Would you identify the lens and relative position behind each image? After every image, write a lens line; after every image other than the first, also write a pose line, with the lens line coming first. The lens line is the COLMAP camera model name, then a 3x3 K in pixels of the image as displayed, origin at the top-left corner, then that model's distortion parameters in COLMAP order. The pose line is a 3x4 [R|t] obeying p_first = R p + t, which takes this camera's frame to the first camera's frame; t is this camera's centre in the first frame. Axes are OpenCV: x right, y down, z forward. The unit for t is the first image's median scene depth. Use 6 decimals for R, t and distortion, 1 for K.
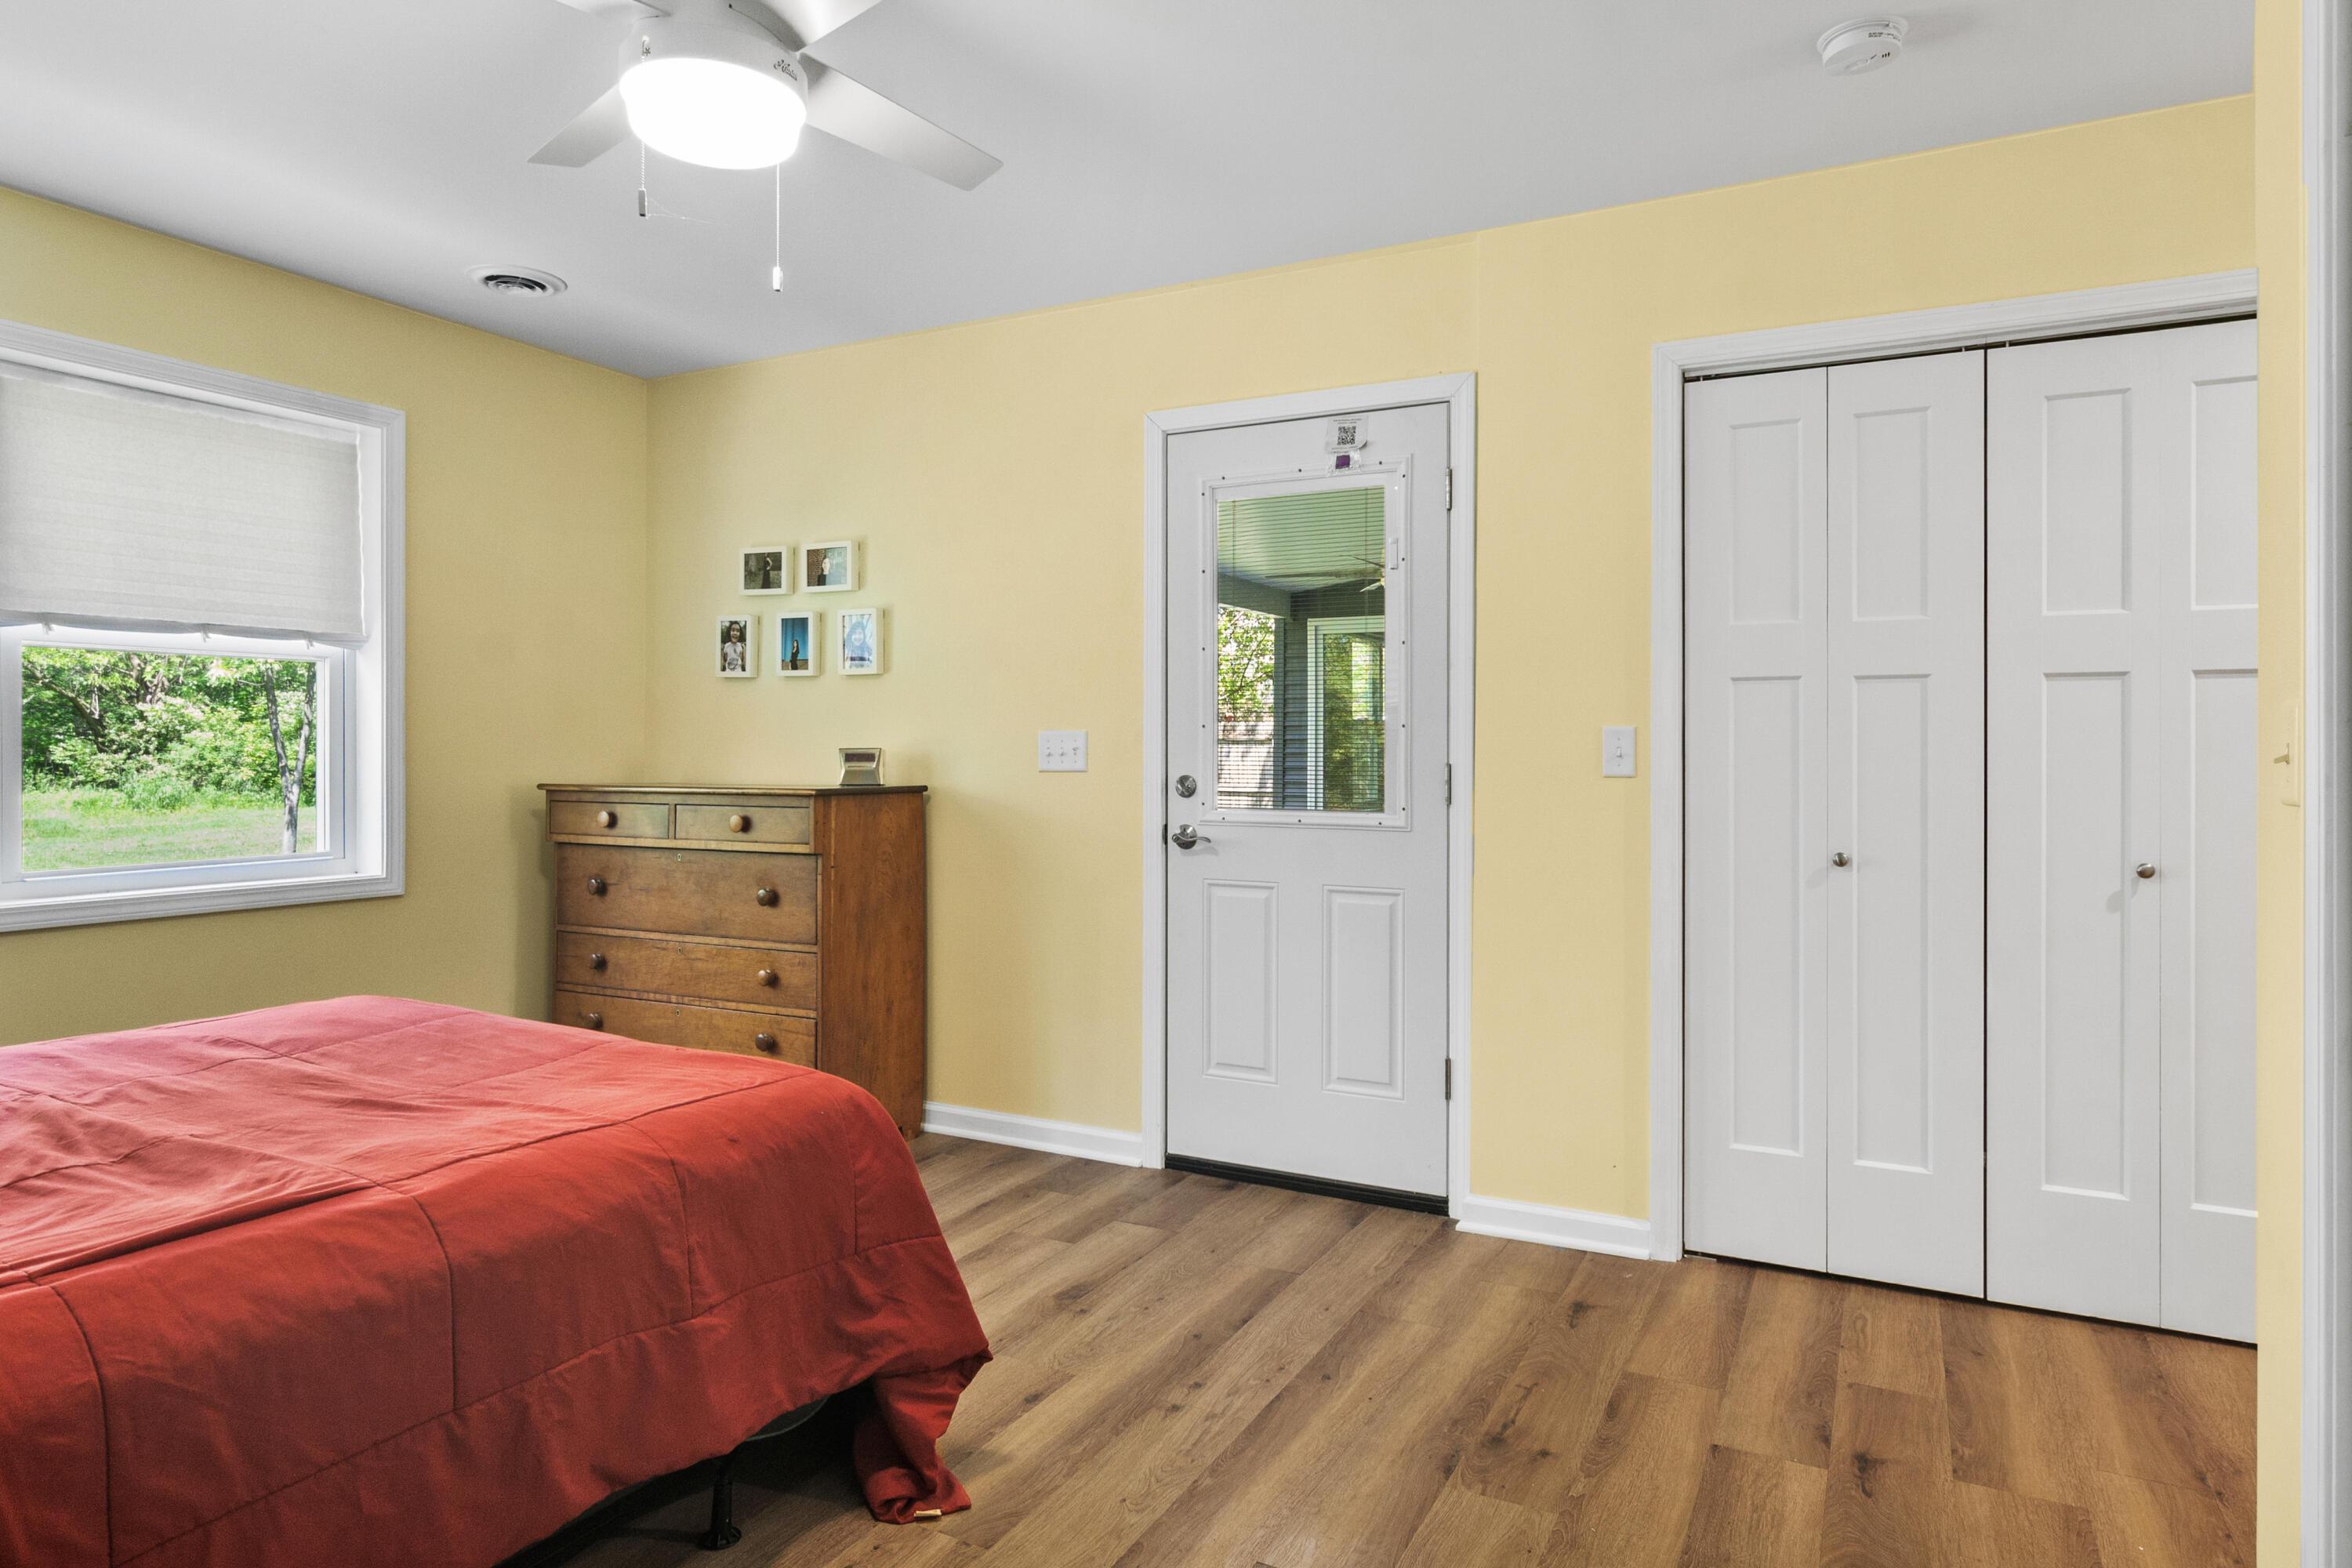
lens RADIAL K [[1369.9, 0, 1172.6], [0, 1369.9, 758.6], [0, 0, 1]] dist [-0.000511, -0.000663]
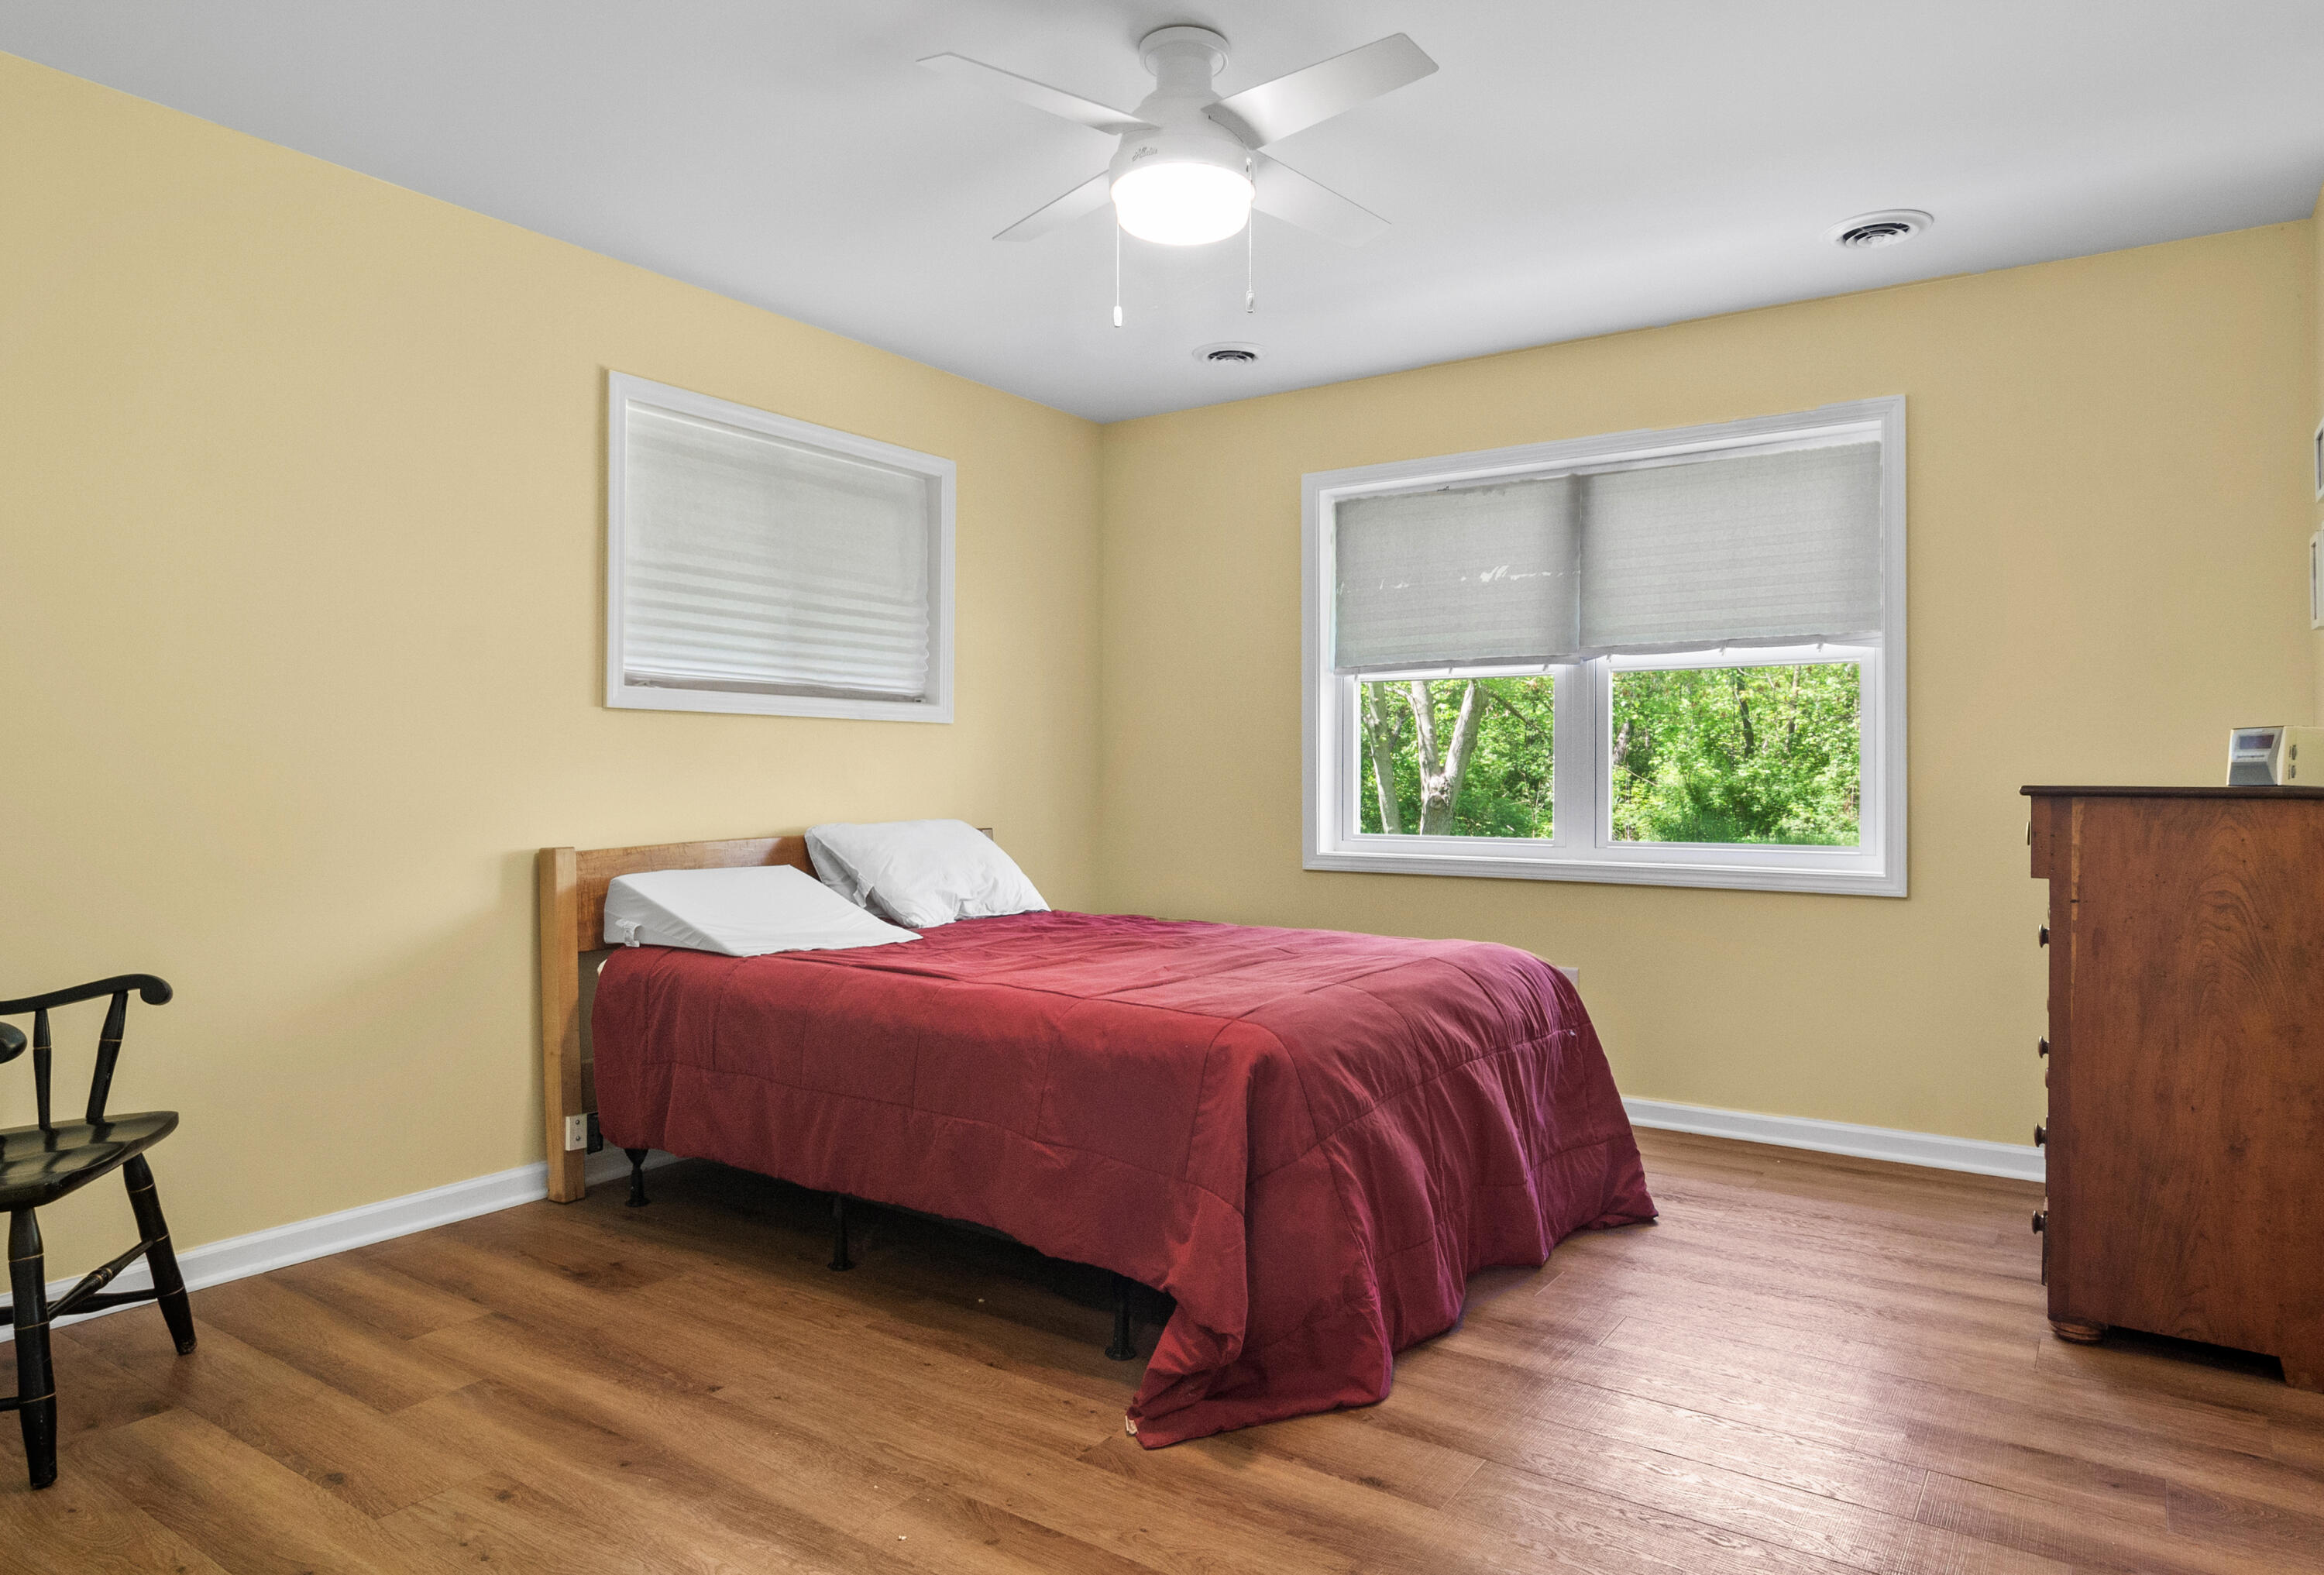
lens RADIAL K [[1406.9, 0, 1162.0], [0, 1406.9, 787.5], [0, 0, 1]] dist [0.001853, 0.000833]
pose [[-0.112232, 0.004425, -0.993672, 0.479080], [-0.012564, 0.999904, 0.005872, 0.023085], [0.993603, 0.013144, -0.112166, 0.598348]]
